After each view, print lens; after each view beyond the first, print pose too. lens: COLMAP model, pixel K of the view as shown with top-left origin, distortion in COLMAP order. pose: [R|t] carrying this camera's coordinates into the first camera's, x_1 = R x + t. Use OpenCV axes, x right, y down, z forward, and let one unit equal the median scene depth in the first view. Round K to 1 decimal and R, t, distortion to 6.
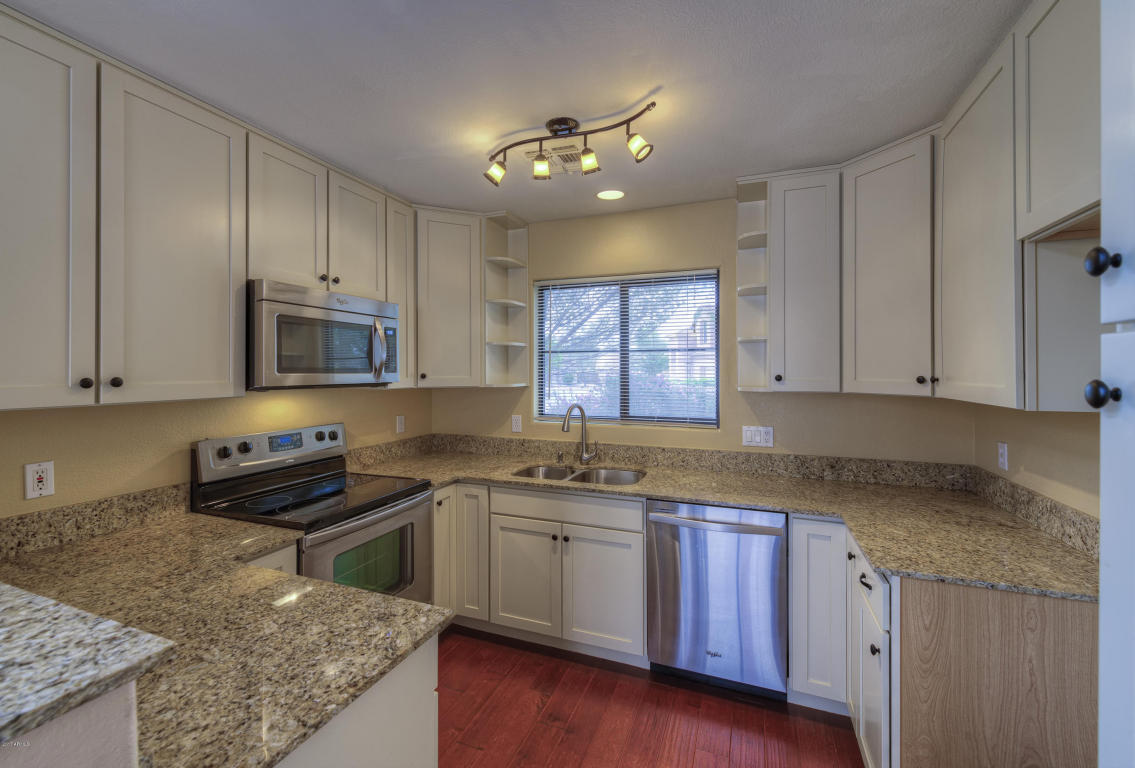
lens RADIAL K [[479.4, 0, 567.7], [0, 479.4, 372.2], [0, 0, 1]] dist [0.000765, -0.000905]
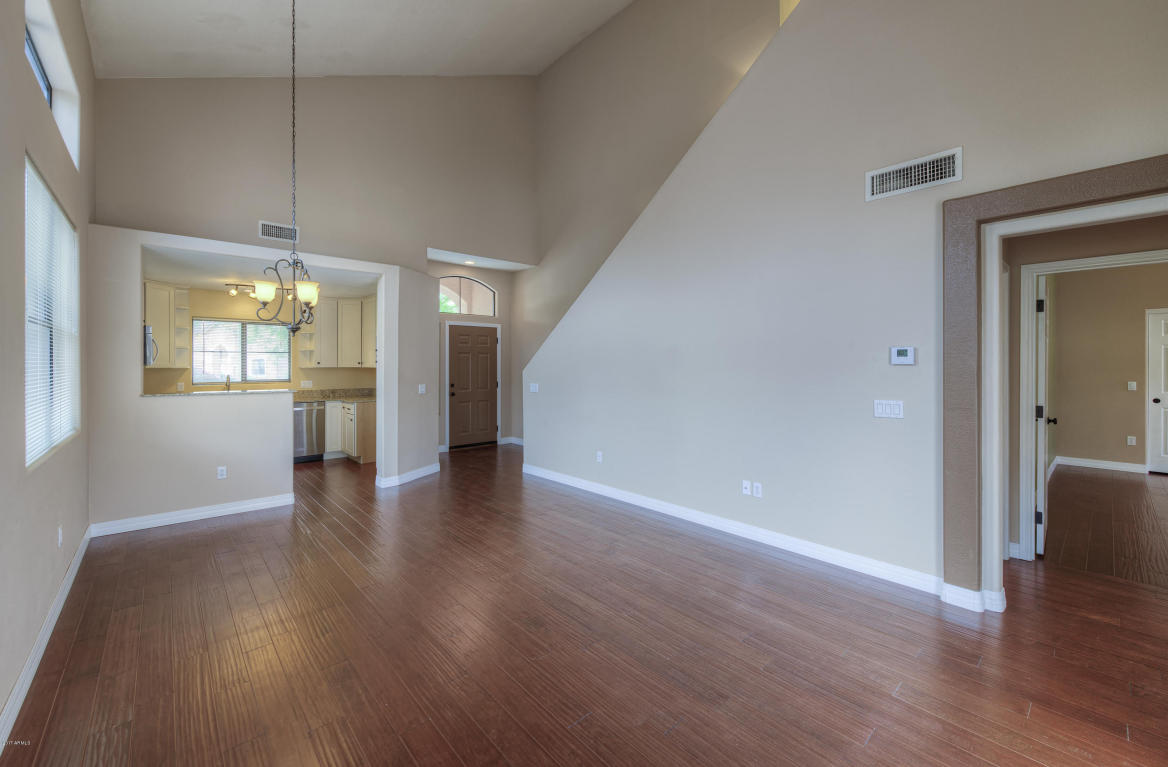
lens RADIAL K [[458.4, 0, 559.4], [0, 458.4, 363.8], [0, 0, 1]] dist [-0.001380, 0.000047]
pose [[0.471457, -0.001269, 0.881888, -1.482032], [0.002393, 0.999997, 0.000160, 0.020929], [-0.881886, 0.002035, 0.471458, -1.825165]]
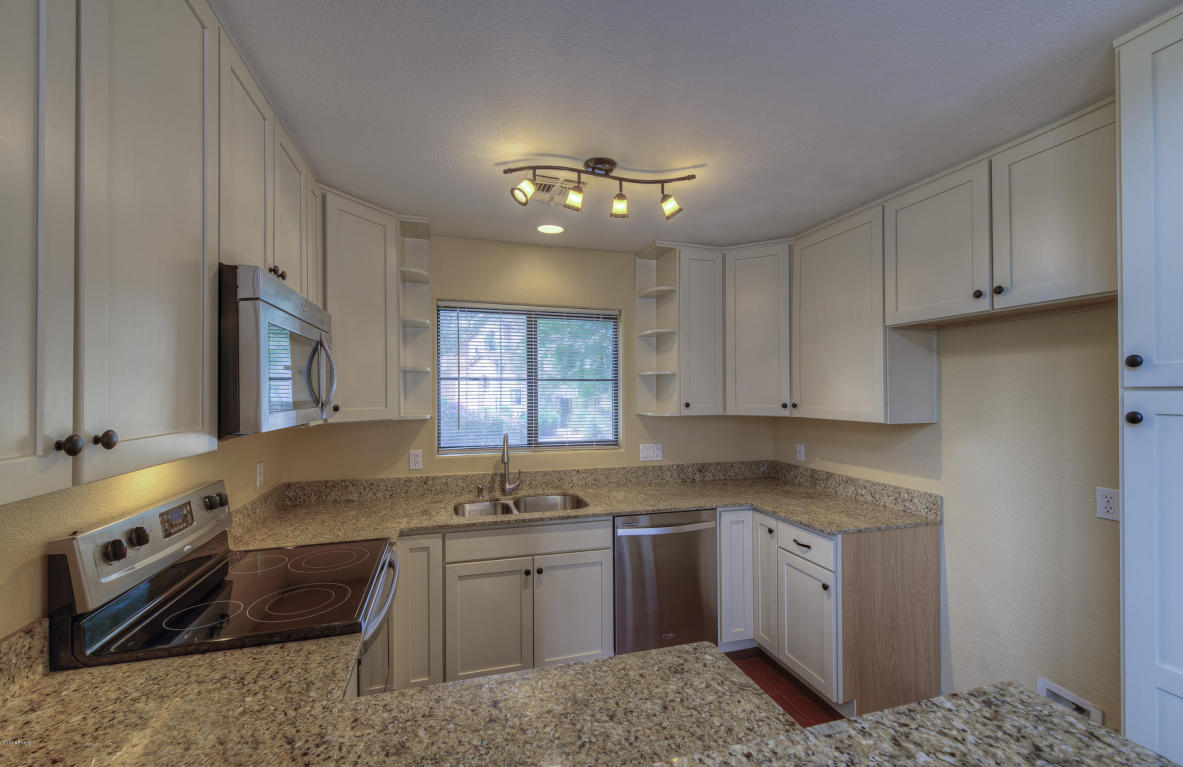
lens RADIAL K [[467.5, 0, 586.8], [0, 467.5, 393.1], [0, 0, 1]] dist [-0.002613, -0.000431]
pose [[0.791527, 0.000114, 0.611134, -0.539769], [0.001661, 0.999996, -0.002337, -0.017414], [-0.611132, 0.002864, 0.791523, 0.186350]]
